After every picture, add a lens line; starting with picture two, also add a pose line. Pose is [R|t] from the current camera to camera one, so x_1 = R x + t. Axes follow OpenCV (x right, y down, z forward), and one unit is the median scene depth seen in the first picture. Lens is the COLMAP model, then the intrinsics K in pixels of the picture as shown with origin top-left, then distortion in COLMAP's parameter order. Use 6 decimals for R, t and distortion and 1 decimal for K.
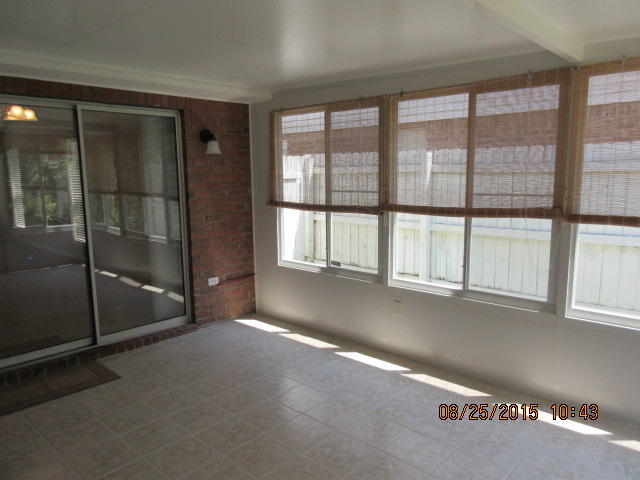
lens RADIAL K [[477.9, 0, 316.6], [0, 477.9, 242.3], [0, 0, 1]] dist [-0.008982, -0.004992]
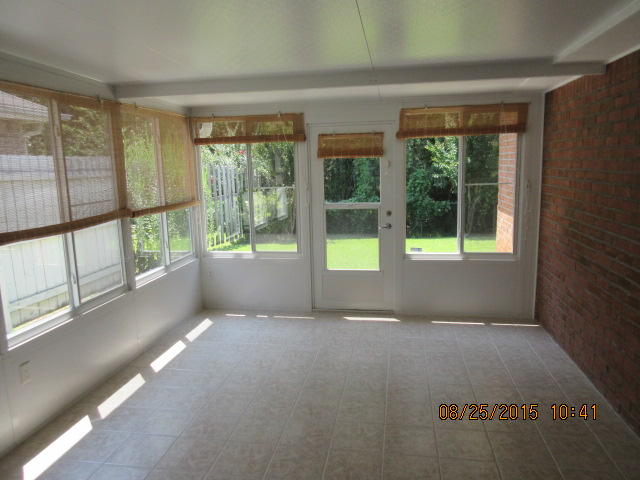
lens RADIAL K [[477.9, 0, 317.4], [0, 477.9, 239.7], [0, 0, 1]] dist [-0.008982, -0.004992]
pose [[-0.552370, -0.101084, 0.827448, -0.754366], [0.158298, 0.961839, 0.223175, -0.171869], [-0.818431, 0.254259, -0.515289, 1.093833]]
